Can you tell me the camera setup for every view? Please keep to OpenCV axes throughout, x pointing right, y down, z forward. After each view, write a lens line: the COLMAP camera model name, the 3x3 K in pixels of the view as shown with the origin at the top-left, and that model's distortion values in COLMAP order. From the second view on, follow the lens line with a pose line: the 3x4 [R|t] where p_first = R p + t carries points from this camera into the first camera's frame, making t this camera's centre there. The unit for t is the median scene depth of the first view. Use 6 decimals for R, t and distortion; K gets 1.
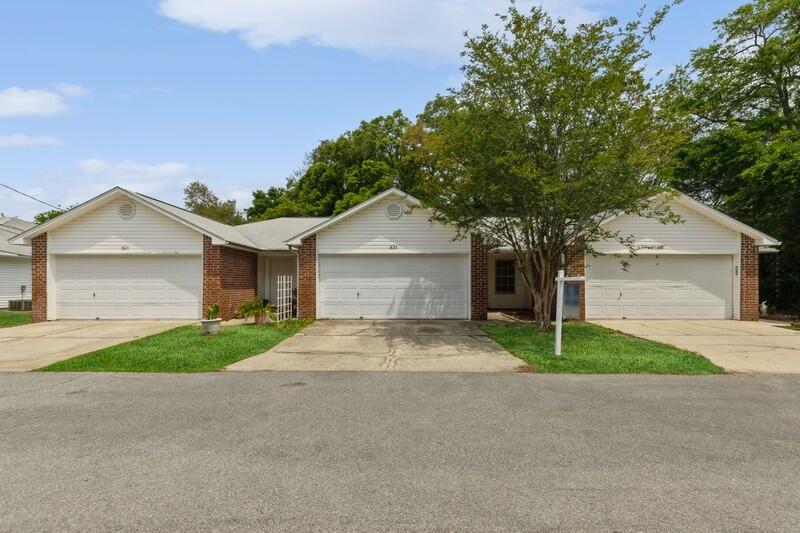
lens RADIAL K [[372.3, 0, 403.0], [0, 372.3, 285.6], [0, 0, 1]] dist [0.001832, 0.000428]
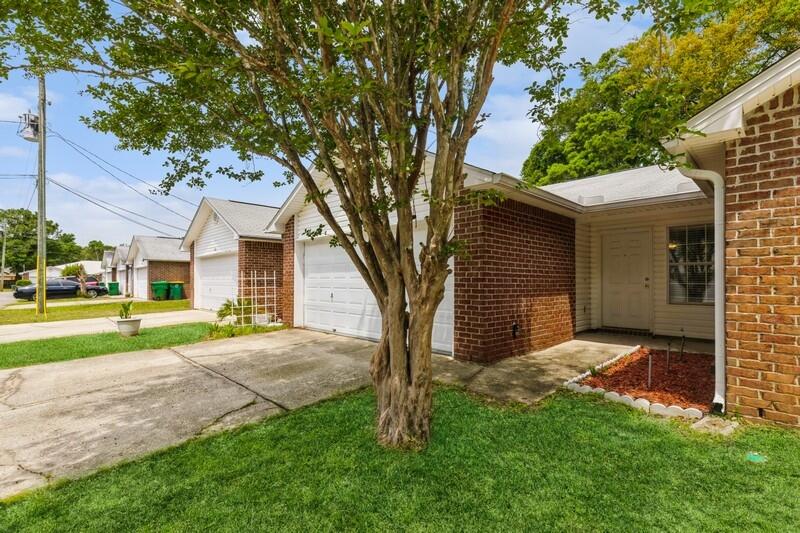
lens RADIAL K [[370.3, 0, 405.4], [0, 370.3, 279.4], [0, 0, 1]] dist [0.000817, 0.000607]
pose [[0.709775, -0.001479, -0.704427, 0.458571], [-0.005487, 0.999956, -0.007627, -0.002213], [0.704407, 0.009279, 0.709736, 0.608199]]
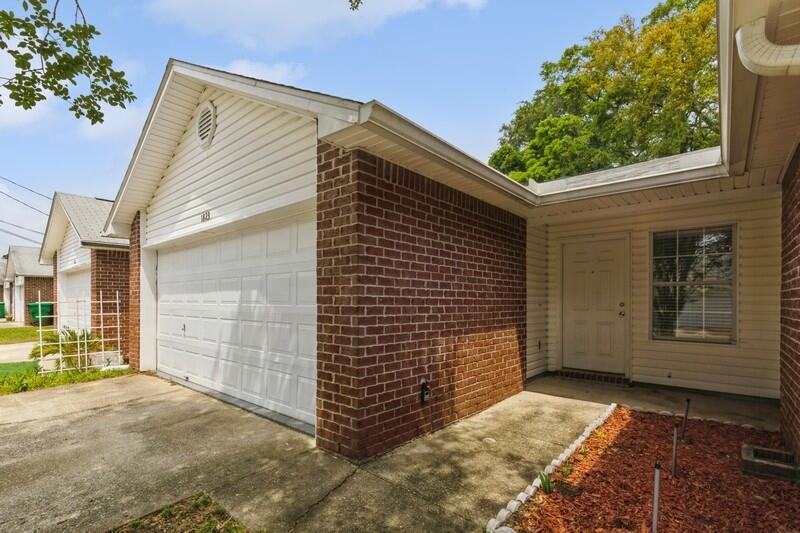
lens RADIAL K [[384.1, 0, 399.7], [0, 384.1, 301.8], [0, 0, 1]] dist [0.004380, -0.000348]
pose [[0.769375, 0.005423, -0.638774, 0.398975], [-0.006964, 0.999976, 0.000102, -0.011185], [0.638759, 0.004370, 0.769395, 0.802875]]
